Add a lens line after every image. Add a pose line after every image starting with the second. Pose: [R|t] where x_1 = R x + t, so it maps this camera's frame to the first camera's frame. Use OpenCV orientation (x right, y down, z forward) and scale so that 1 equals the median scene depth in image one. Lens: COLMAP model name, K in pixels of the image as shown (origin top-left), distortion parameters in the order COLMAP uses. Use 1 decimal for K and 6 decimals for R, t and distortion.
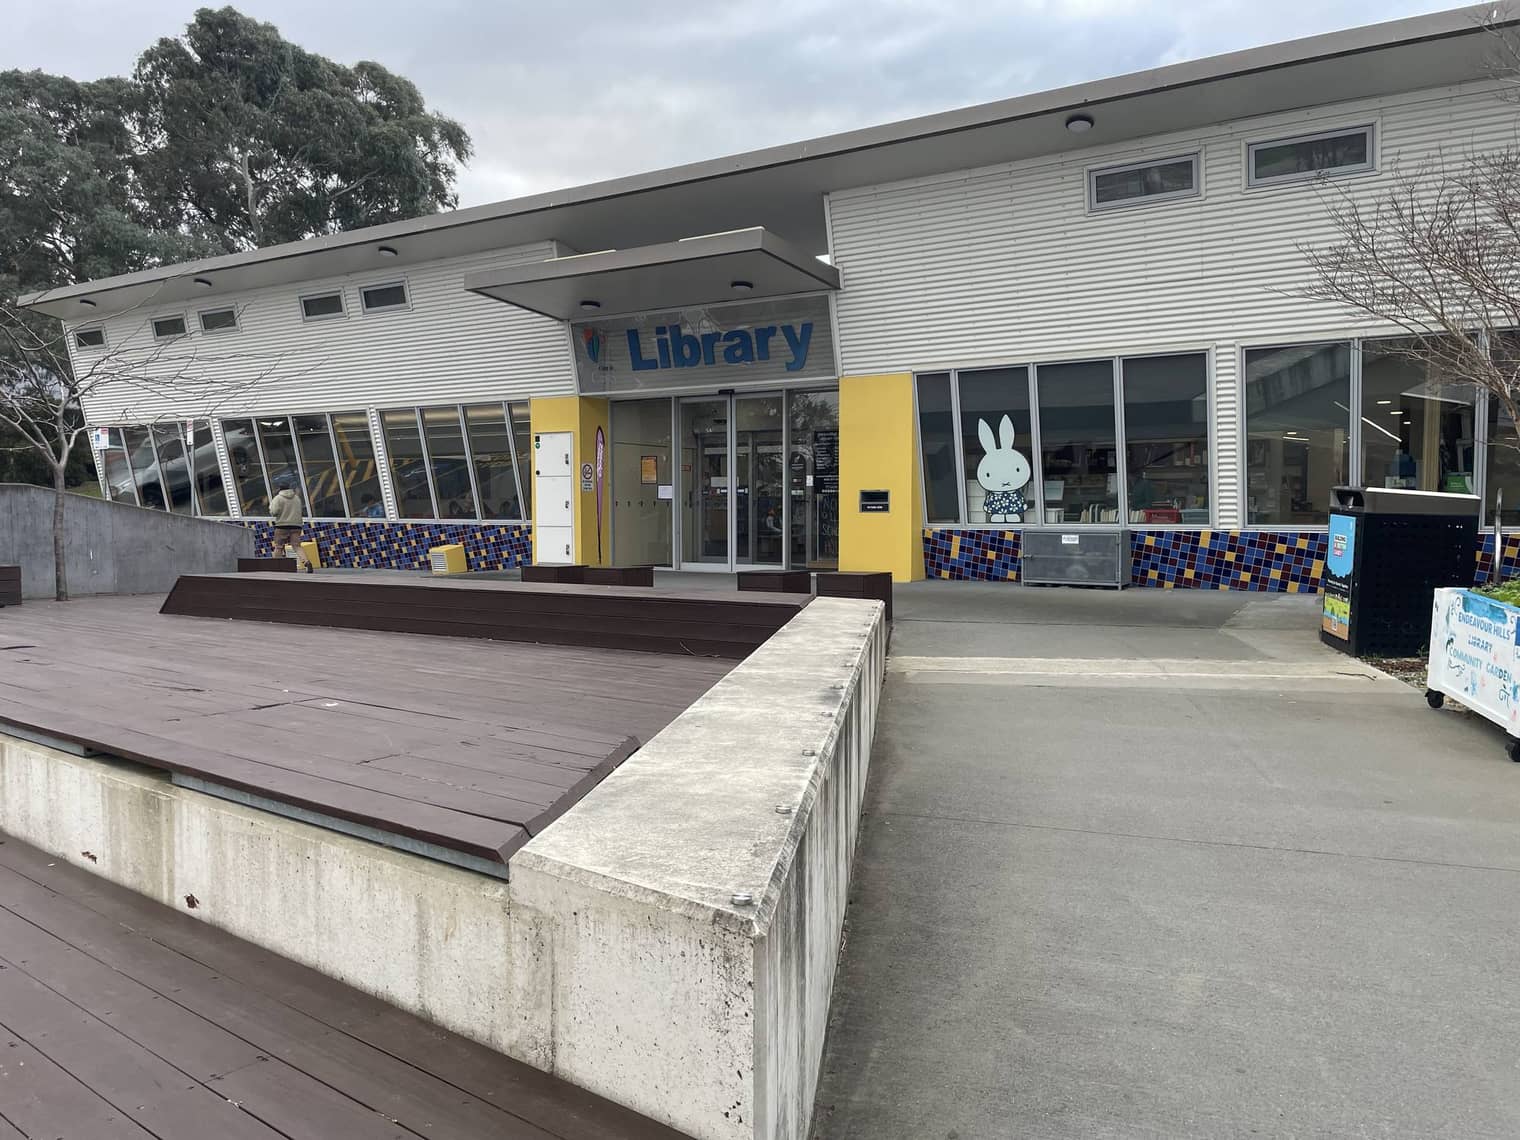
lens RADIAL K [[1141.1, 0, 760.3], [0, 1141.1, 567.6], [0, 0, 1]] dist [0.026711, -0.002007]
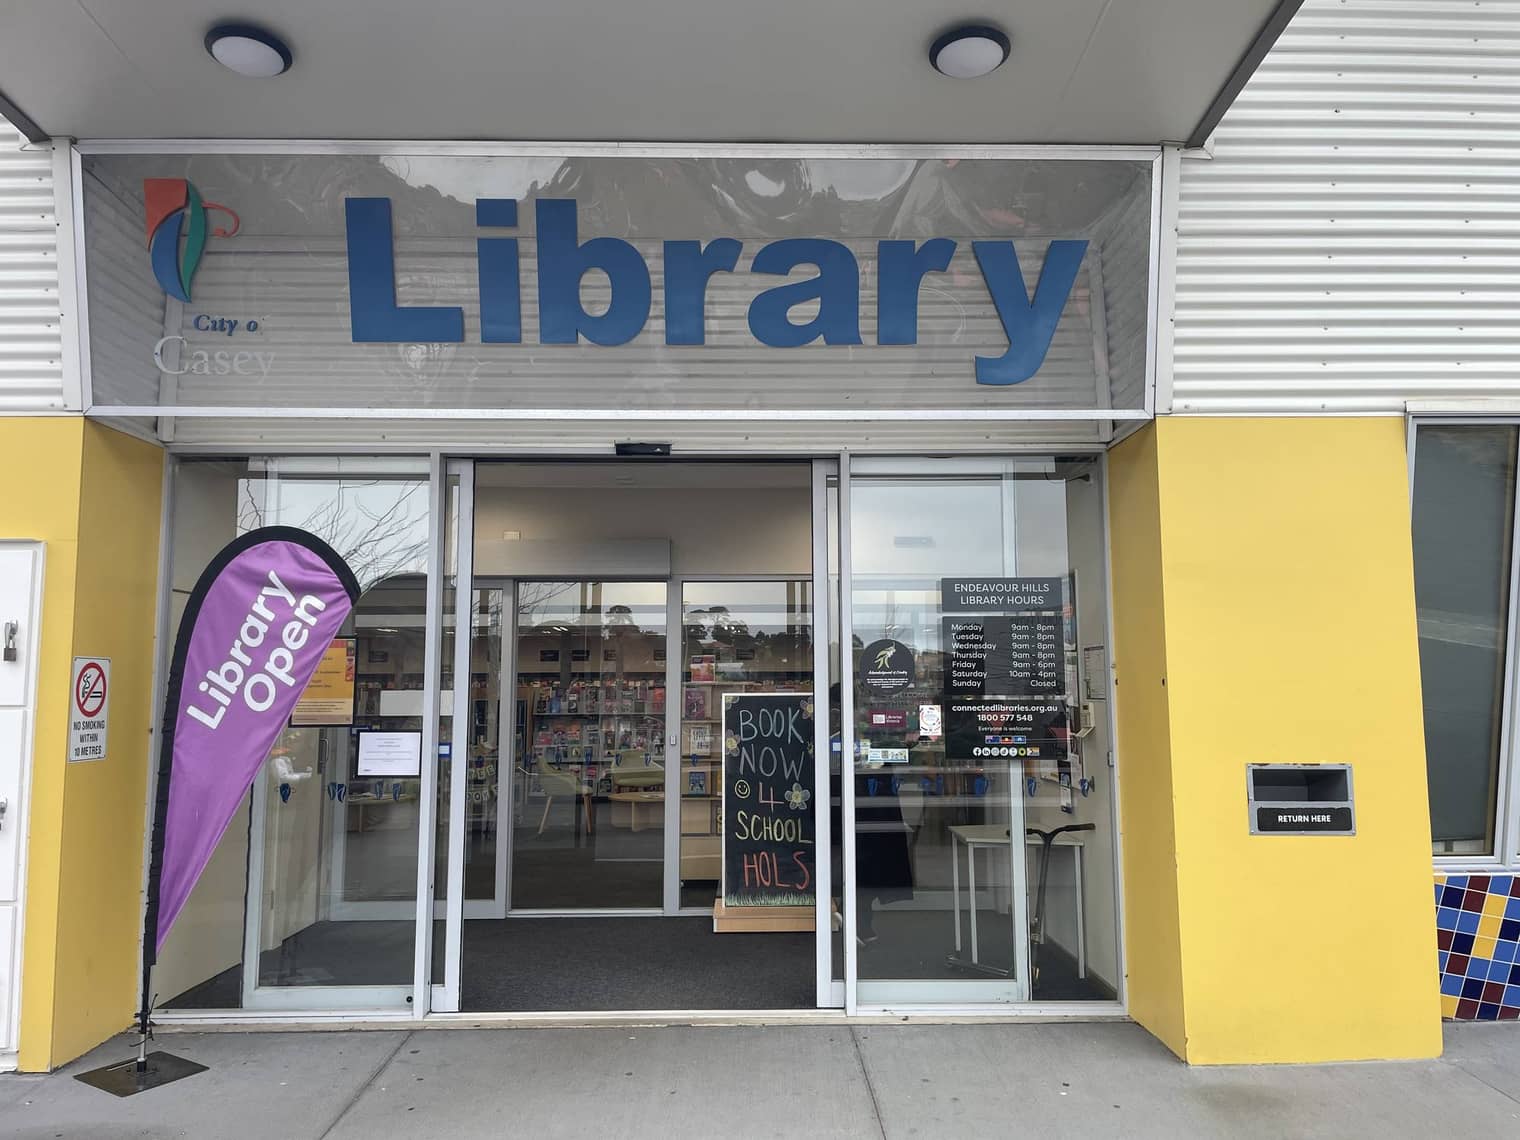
lens RADIAL K [[1141.1, 0, 760.7], [0, 1141.1, 567.5], [0, 0, 1]] dist [0.026711, -0.002007]
pose [[0.830131, 0.051526, 0.555183, -0.198415], [0.034579, 0.989047, -0.143496, -0.077672], [-0.556496, 0.138318, 0.819256, 0.773373]]
